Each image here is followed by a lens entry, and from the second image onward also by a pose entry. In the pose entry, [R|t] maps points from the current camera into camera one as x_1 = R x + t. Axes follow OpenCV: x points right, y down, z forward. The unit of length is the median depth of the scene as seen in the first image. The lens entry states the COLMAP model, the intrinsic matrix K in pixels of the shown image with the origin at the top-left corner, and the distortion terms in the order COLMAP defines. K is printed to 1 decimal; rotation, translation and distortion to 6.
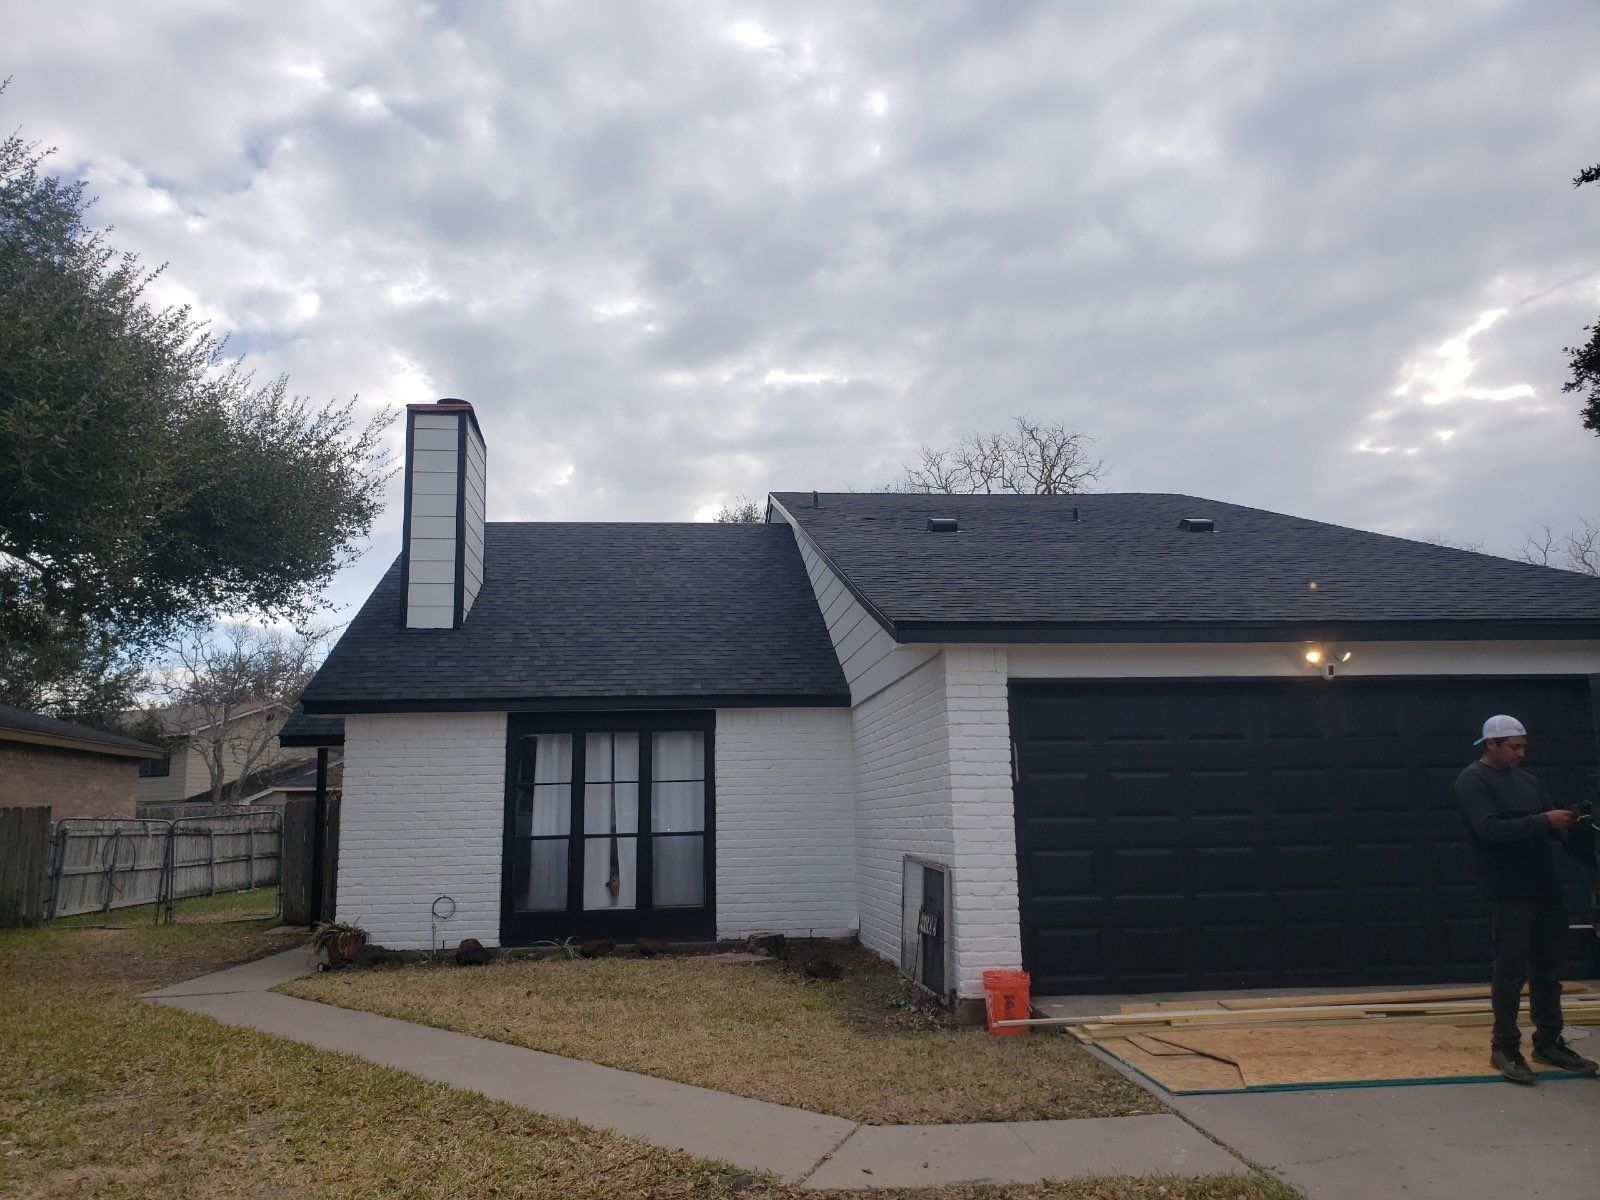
lens RADIAL K [[1154.5, 0, 800.0], [0, 1154.5, 600.0], [0, 0, 1]] dist [0.060317, -0.002828]
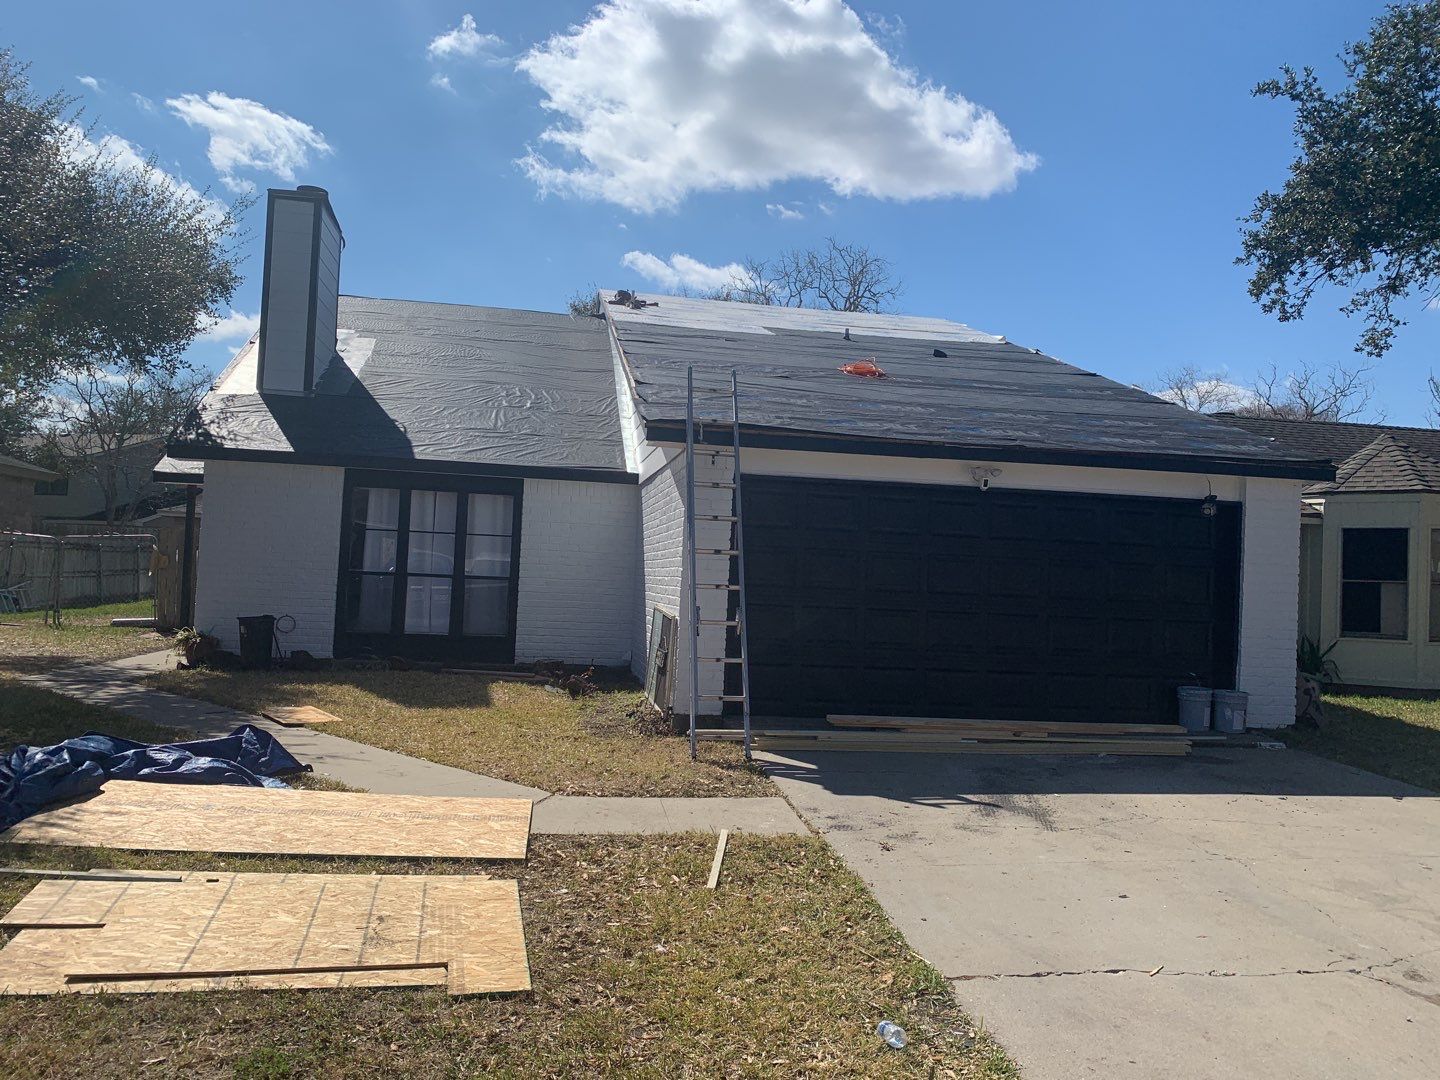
lens RADIAL K [[1016.8, 0, 718.8], [0, 1016.8, 513.0], [0, 0, 1]] dist [0.029923, -0.002790]
pose [[0.995181, 0.064906, 0.073498, 0.054434], [-0.073828, 0.989276, 0.126025, -0.017109], [-0.064530, -0.130844, 0.989301, -0.063818]]
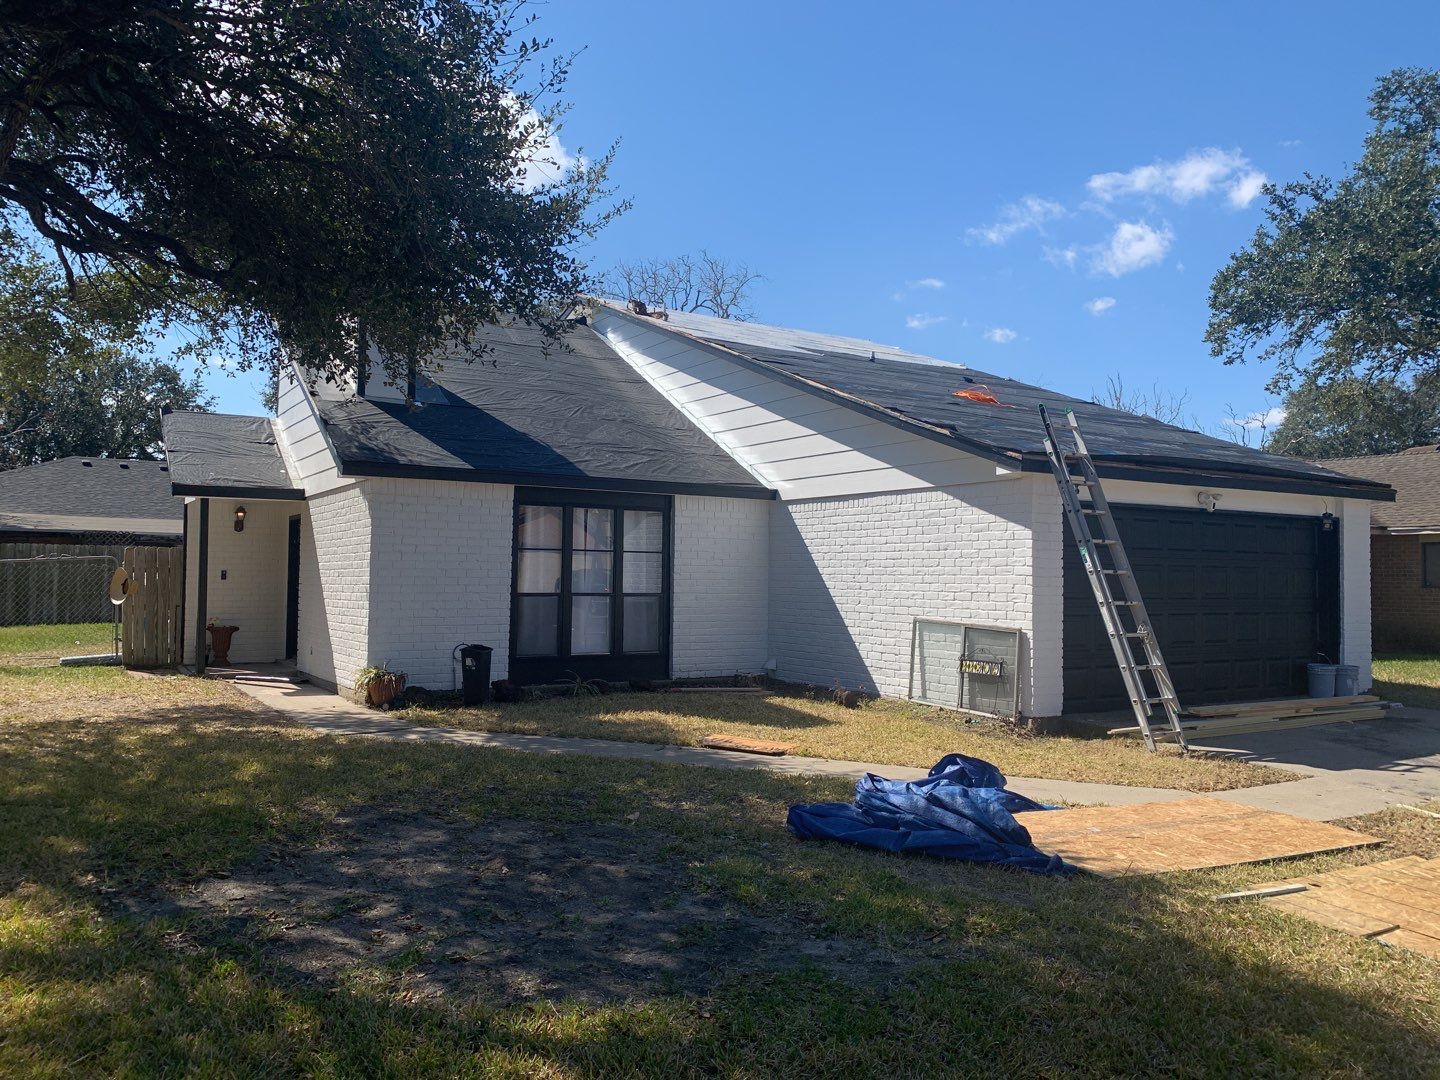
lens RADIAL K [[1005.4, 0, 720.0], [0, 1005.4, 540.0], [0, 0, 1]] dist [0.102412, -0.148514]
pose [[0.906964, 0.045000, 0.418797, -0.475636], [-0.107980, 0.985890, 0.127913, 0.002709], [-0.407132, -0.161235, 0.899026, 0.030768]]
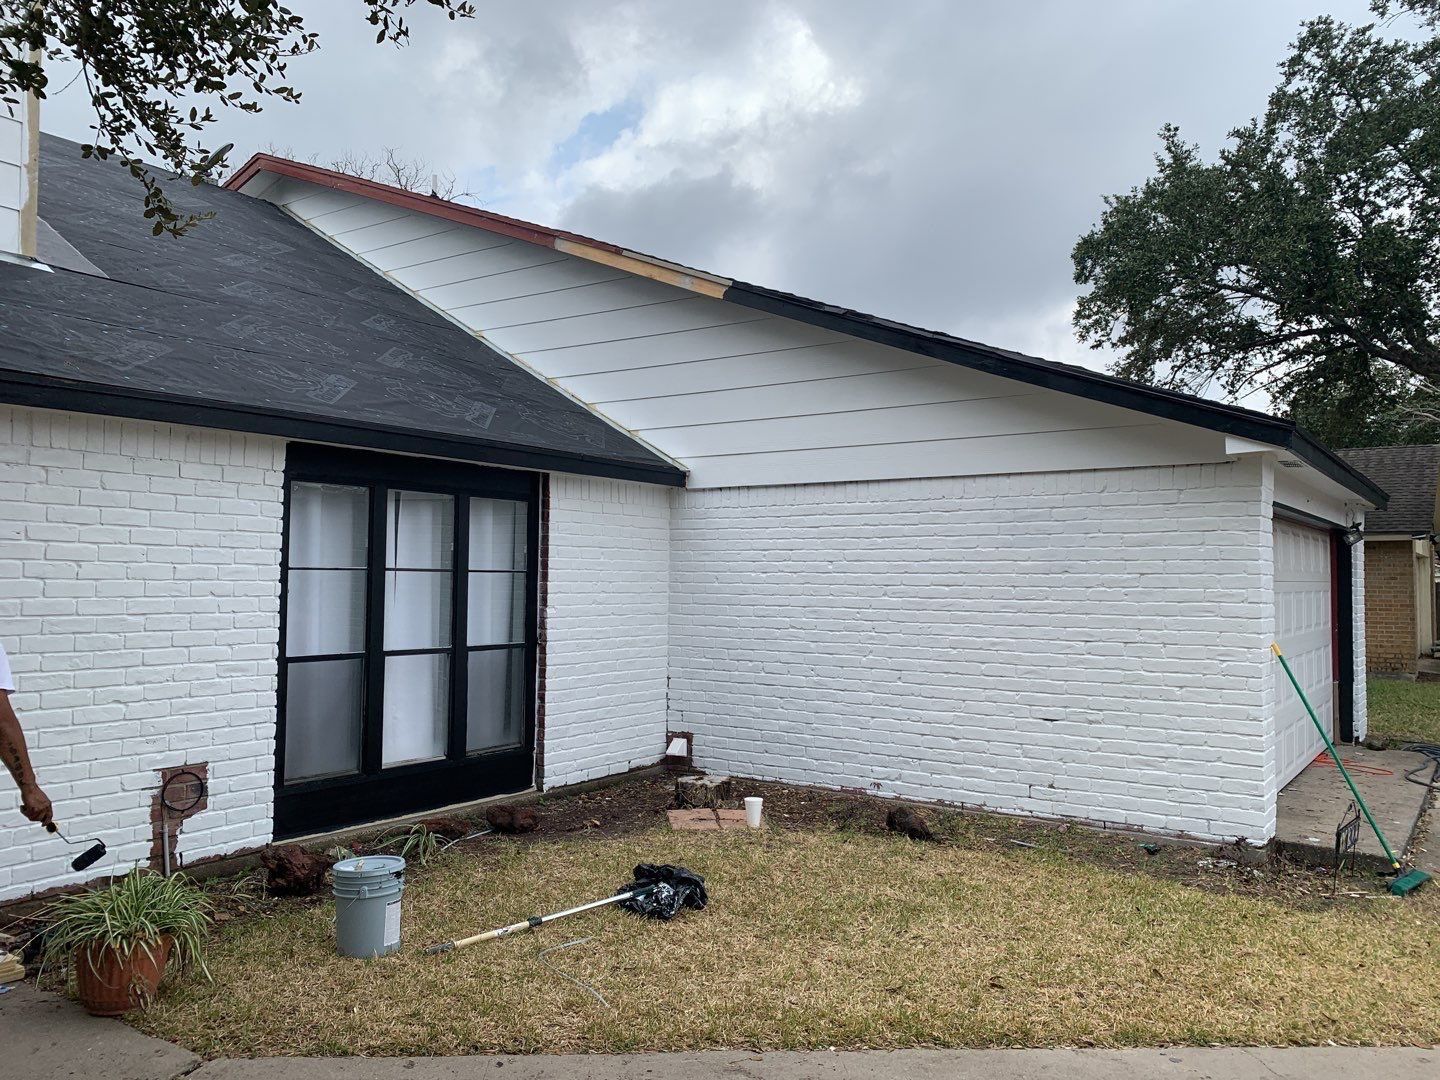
lens RADIAL K [[1078.4, 0, 739.0], [0, 1078.4, 533.1], [0, 0, 1]] dist [0.030633, -0.005460]
pose [[0.653865, 0.058178, 0.754371, -0.499041], [-0.151076, 0.987000, 0.054829, 0.078685], [-0.741375, -0.149818, 0.654154, 0.484232]]
